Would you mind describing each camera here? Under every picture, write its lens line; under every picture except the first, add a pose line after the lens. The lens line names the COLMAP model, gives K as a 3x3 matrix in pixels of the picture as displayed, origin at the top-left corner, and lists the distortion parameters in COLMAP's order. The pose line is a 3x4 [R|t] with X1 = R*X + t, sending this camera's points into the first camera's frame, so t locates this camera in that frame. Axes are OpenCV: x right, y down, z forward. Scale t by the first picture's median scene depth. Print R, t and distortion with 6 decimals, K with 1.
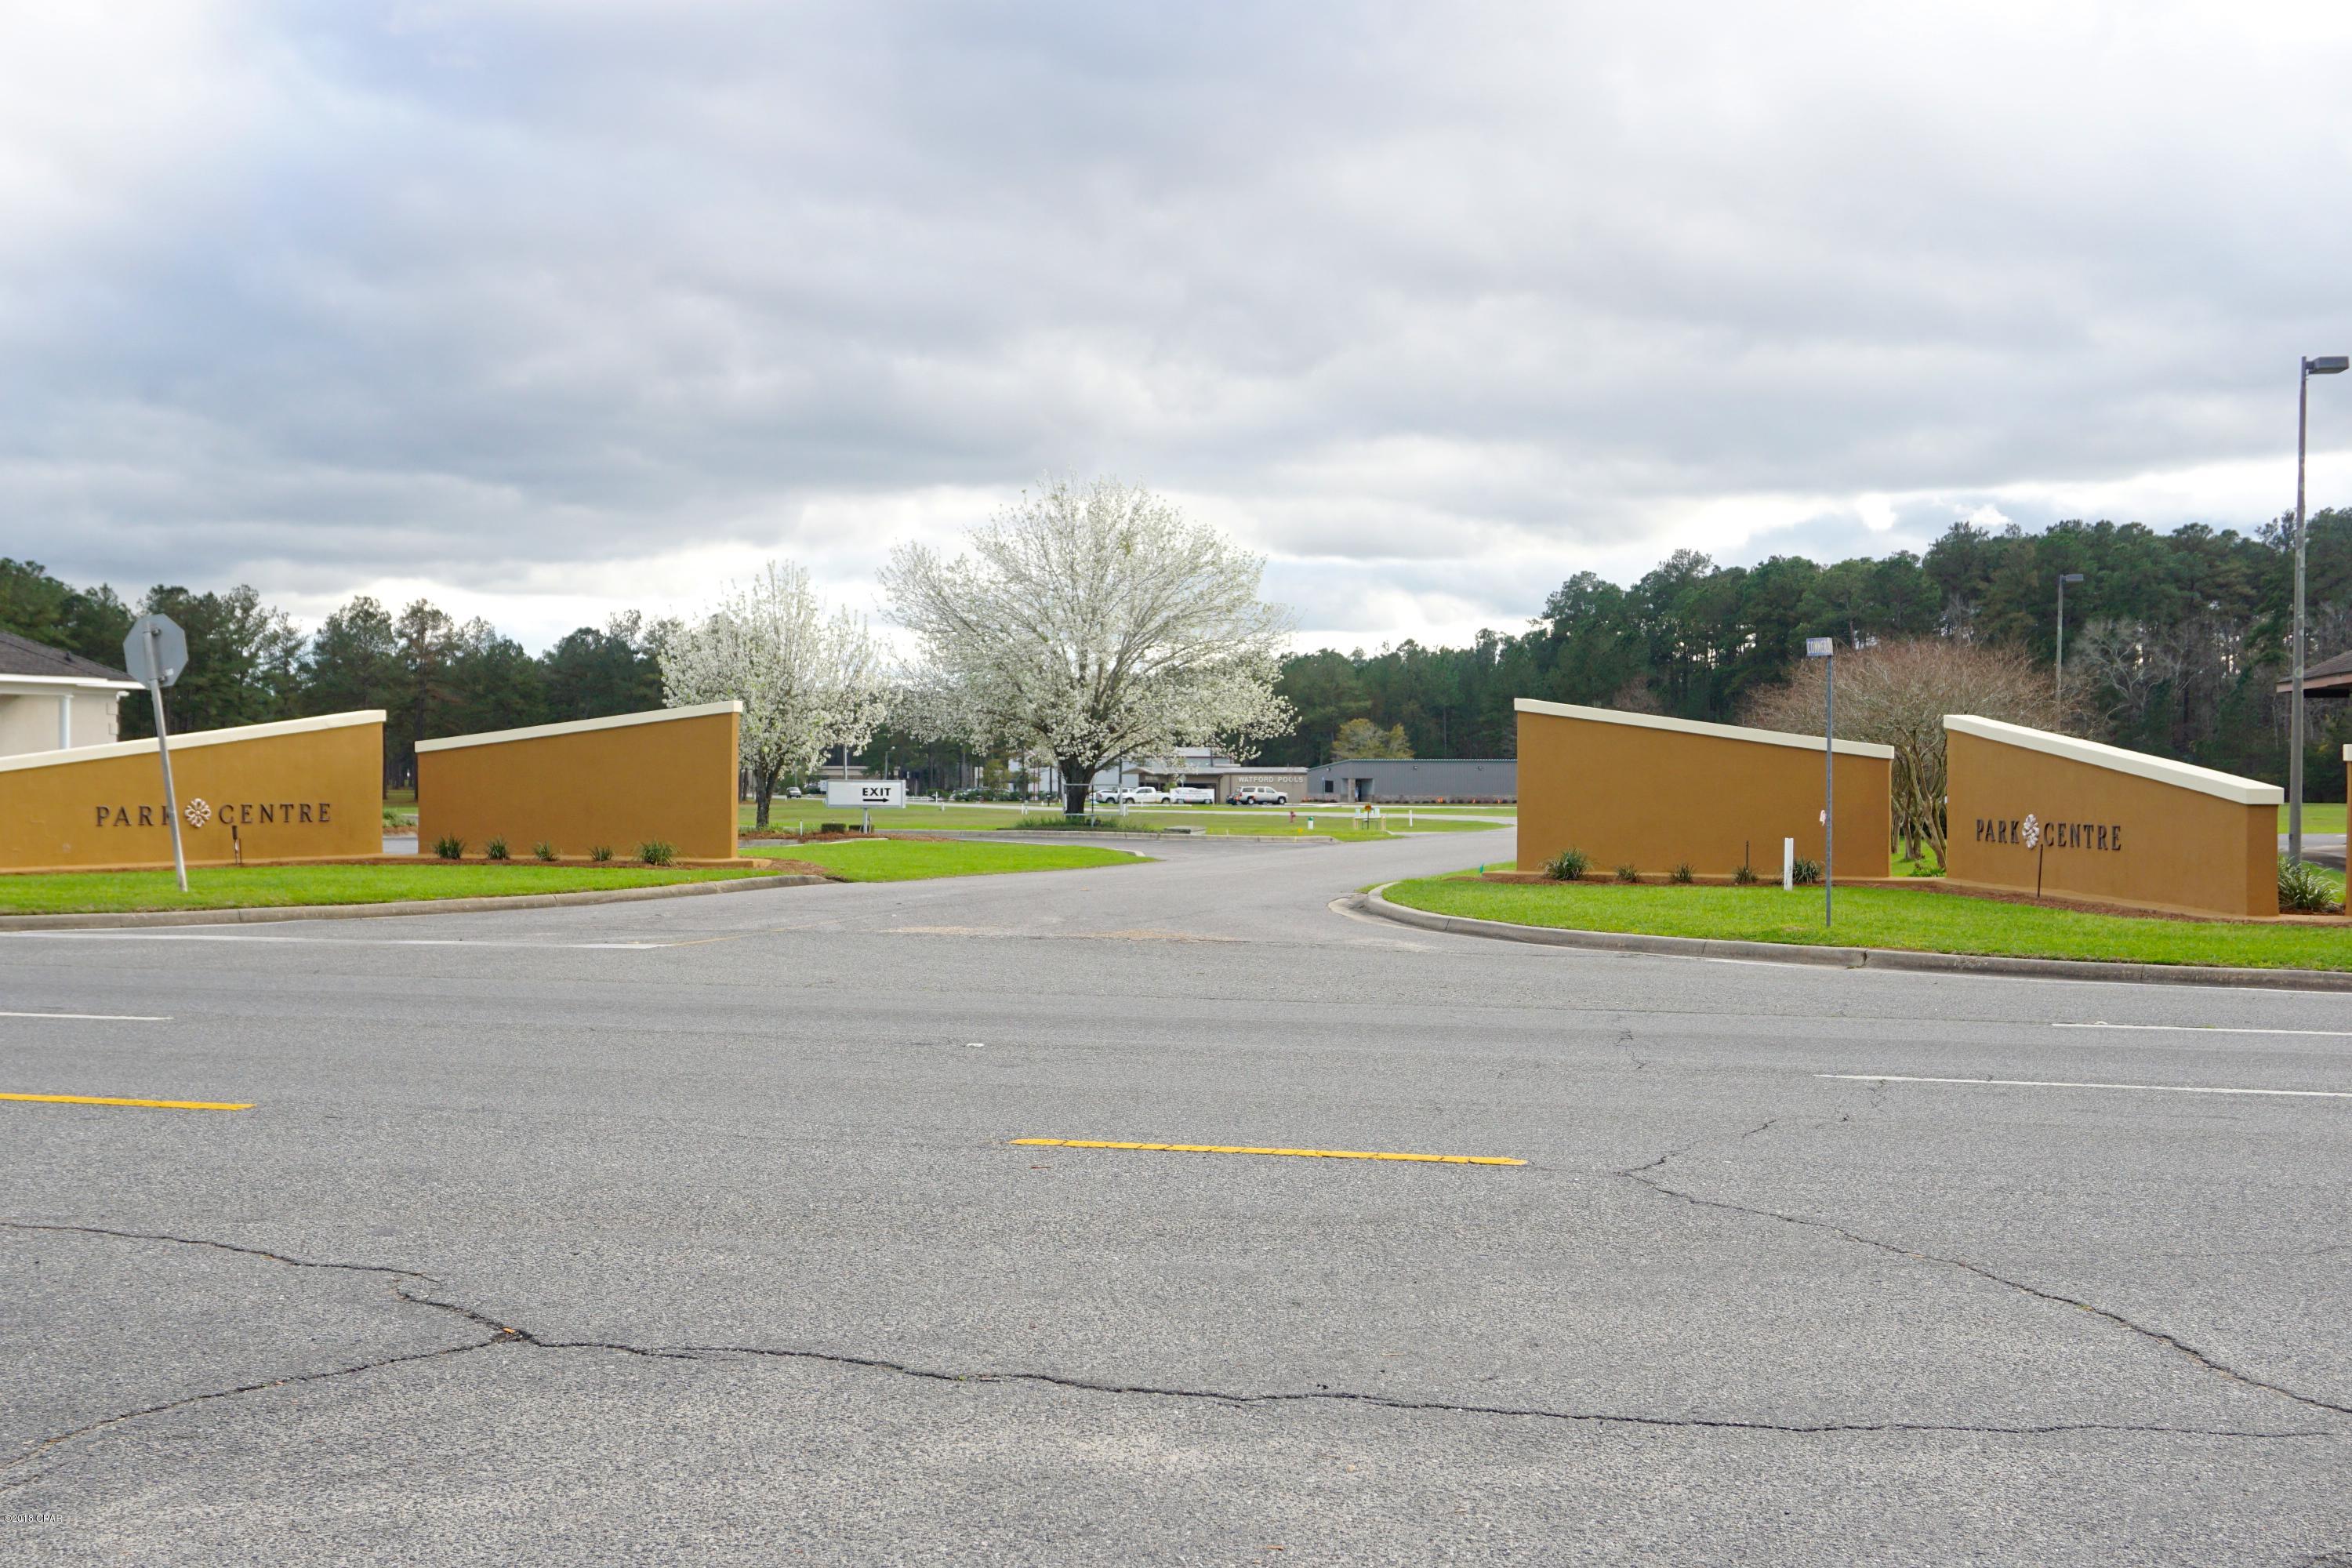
lens RADIAL K [[2518.4, 0, 1078.6], [0, 2518.4, 811.4], [0, 0, 1]] dist [0.084338, 0.000000]
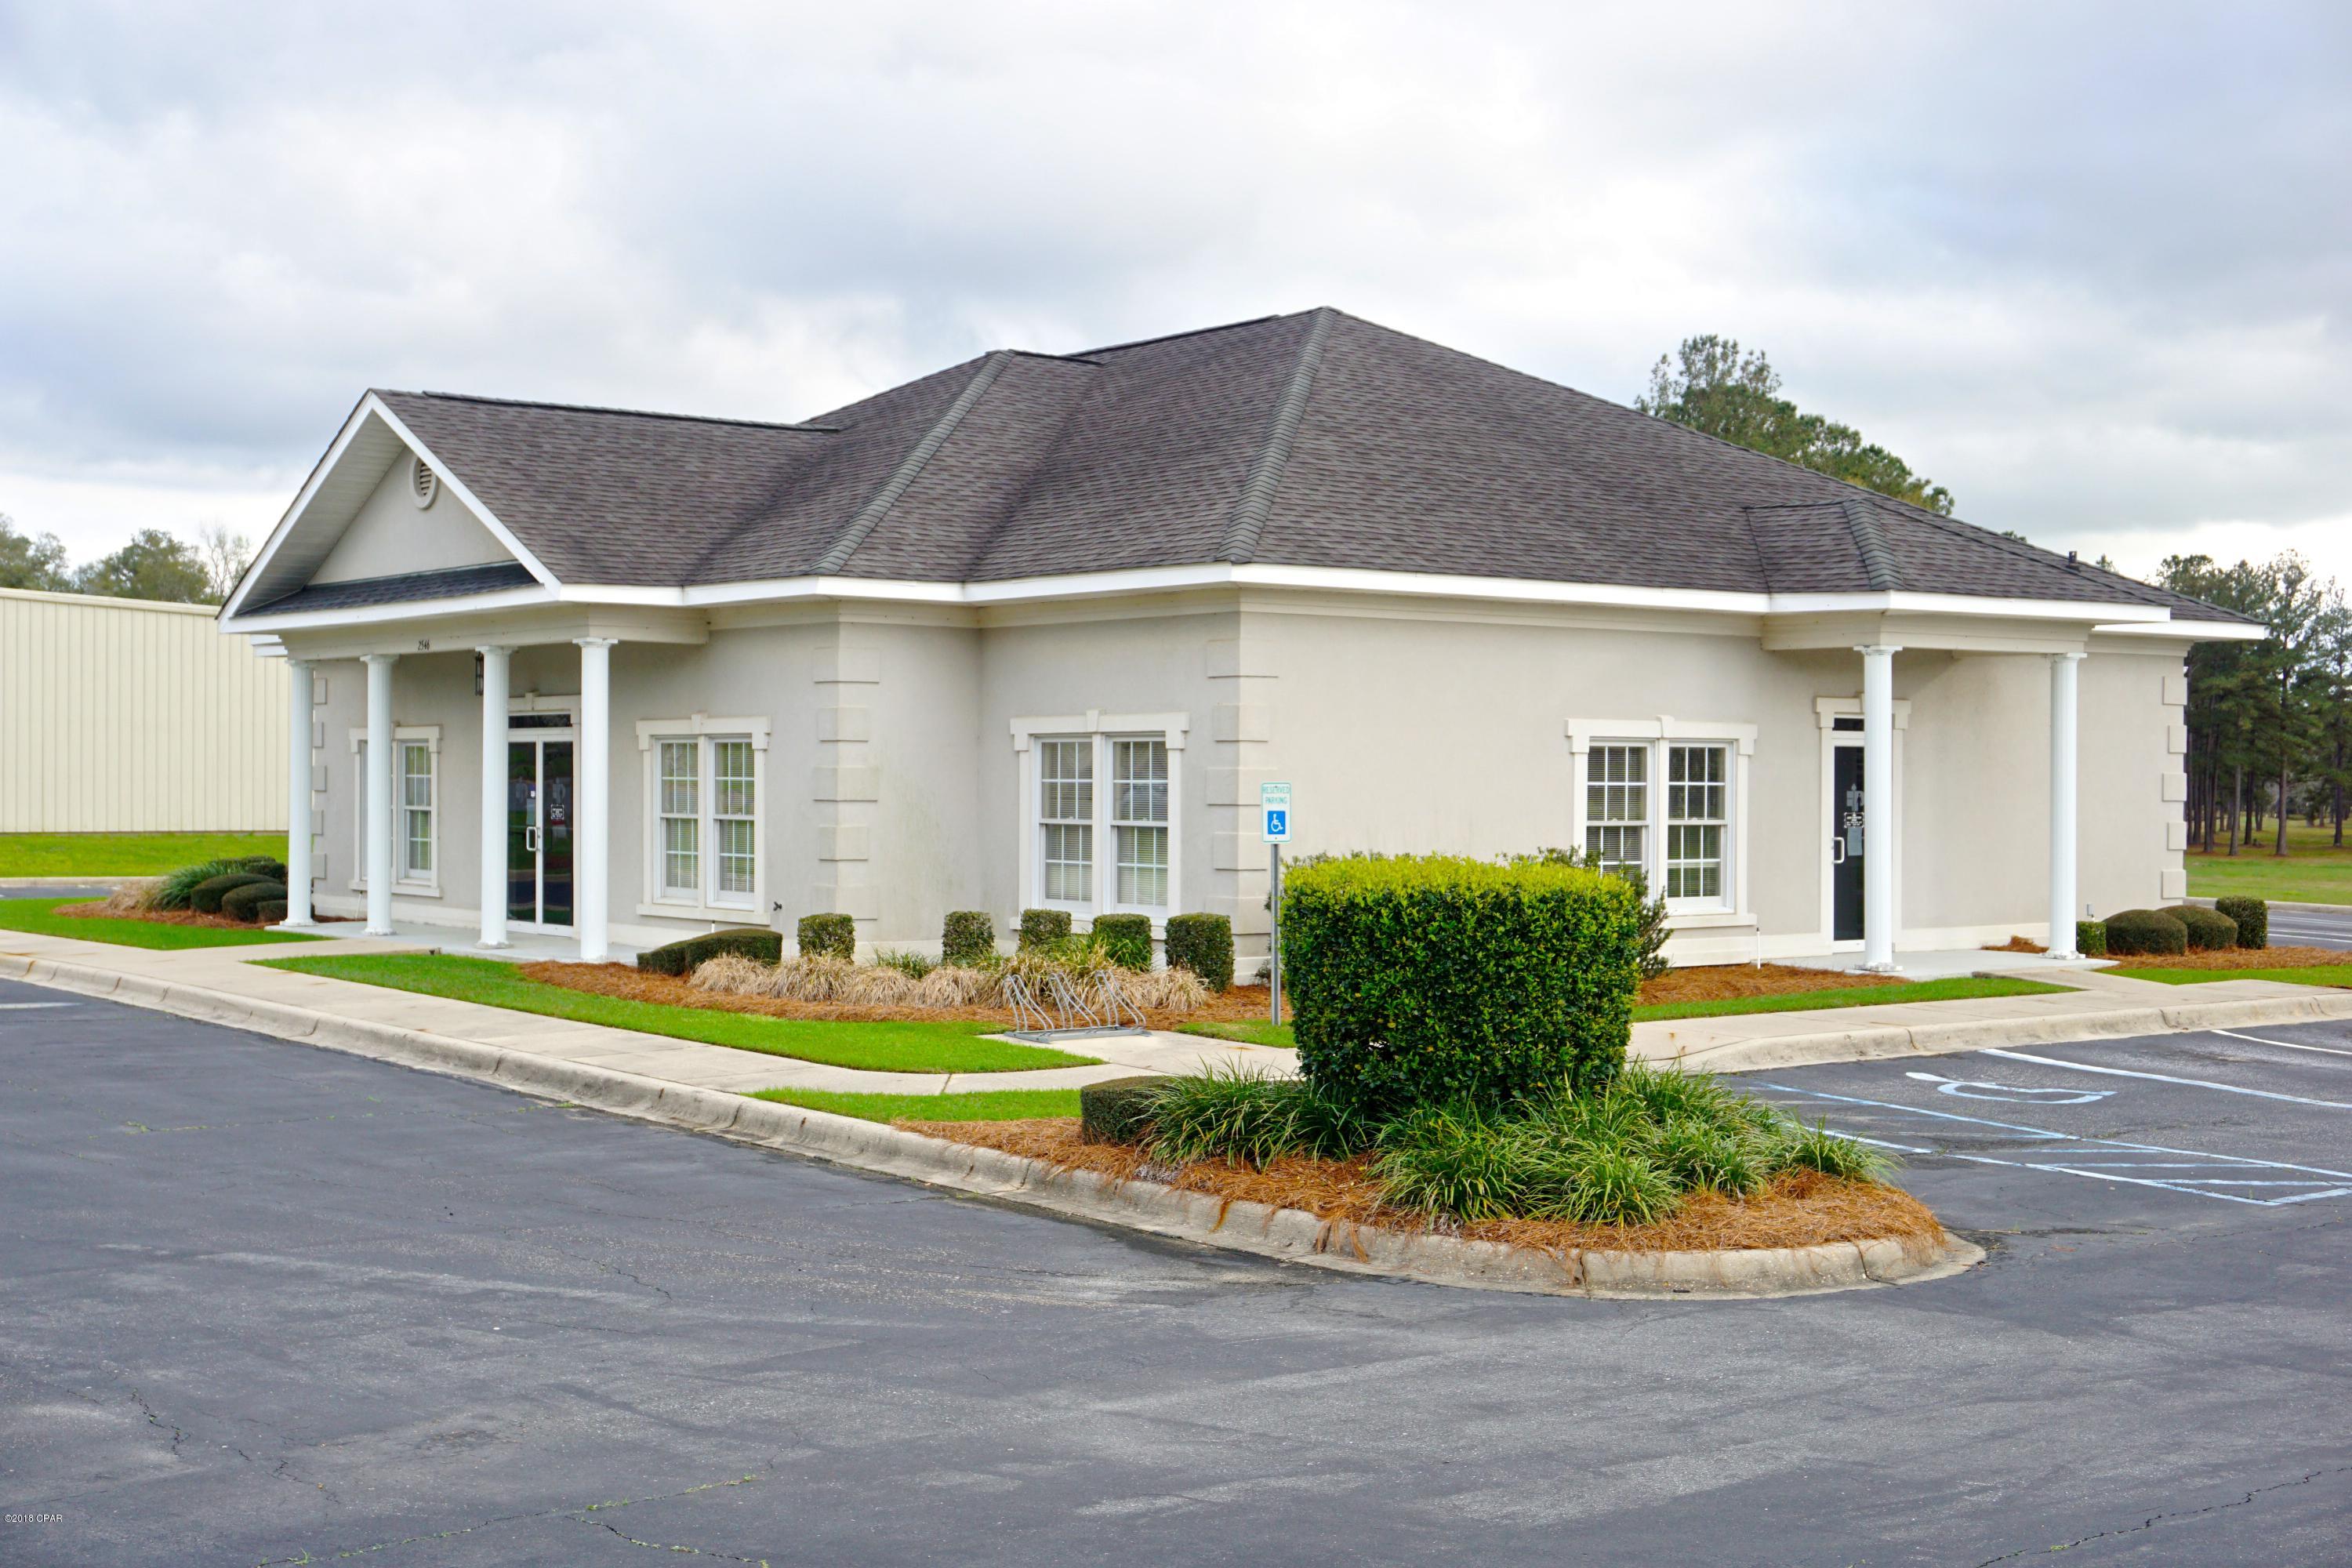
lens RADIAL K [[2928.8, 0, 1151.1], [0, 2928.8, 742.5], [0, 0, 1]] dist [-0.003710, 0.000000]
pose [[0.780684, -0.006497, -0.624893, -0.127229], [-0.015716, 0.999426, -0.030025, -0.009162], [0.624729, 0.033261, 0.780133, 0.316812]]
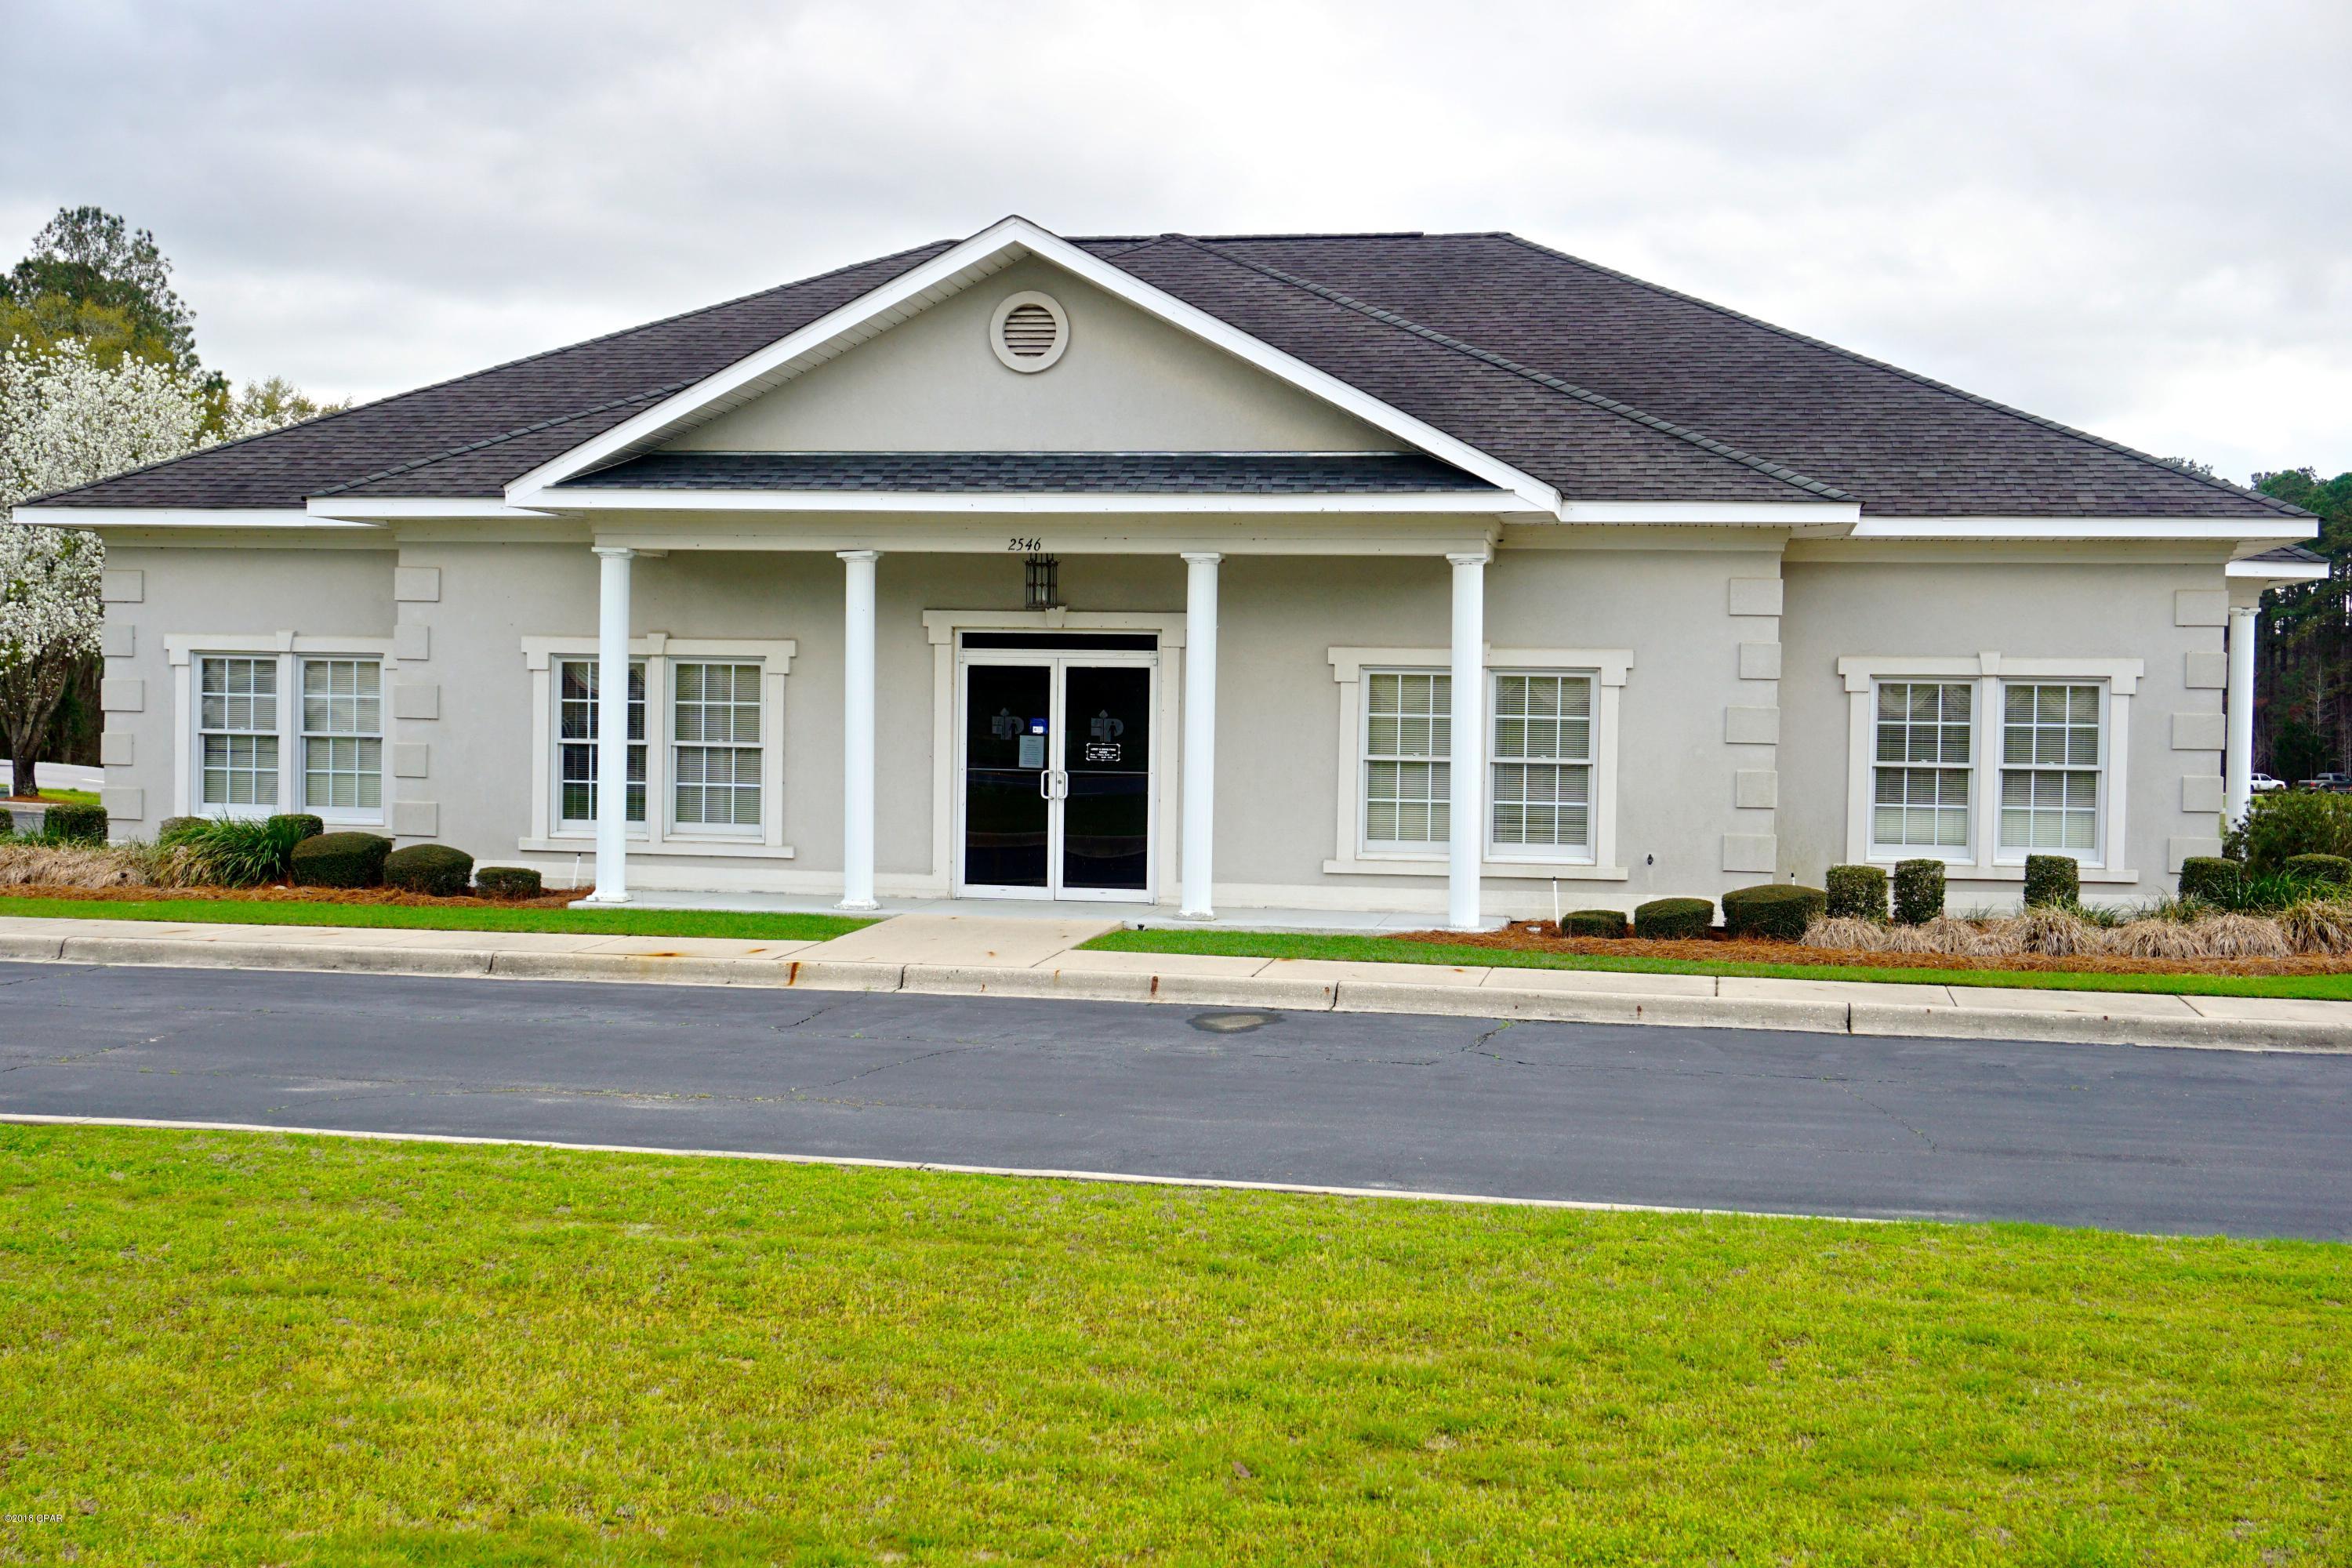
lens RADIAL K [[2928.8, 0, 1184.2], [0, 2928.8, 769.7], [0, 0, 1]] dist [-0.003710, 0.000000]
pose [[0.996995, 0.010619, 0.076730, -0.346855], [-0.010592, 0.999944, -0.000753, -0.008562], [-0.076733, -0.000062, 0.997052, 0.271002]]
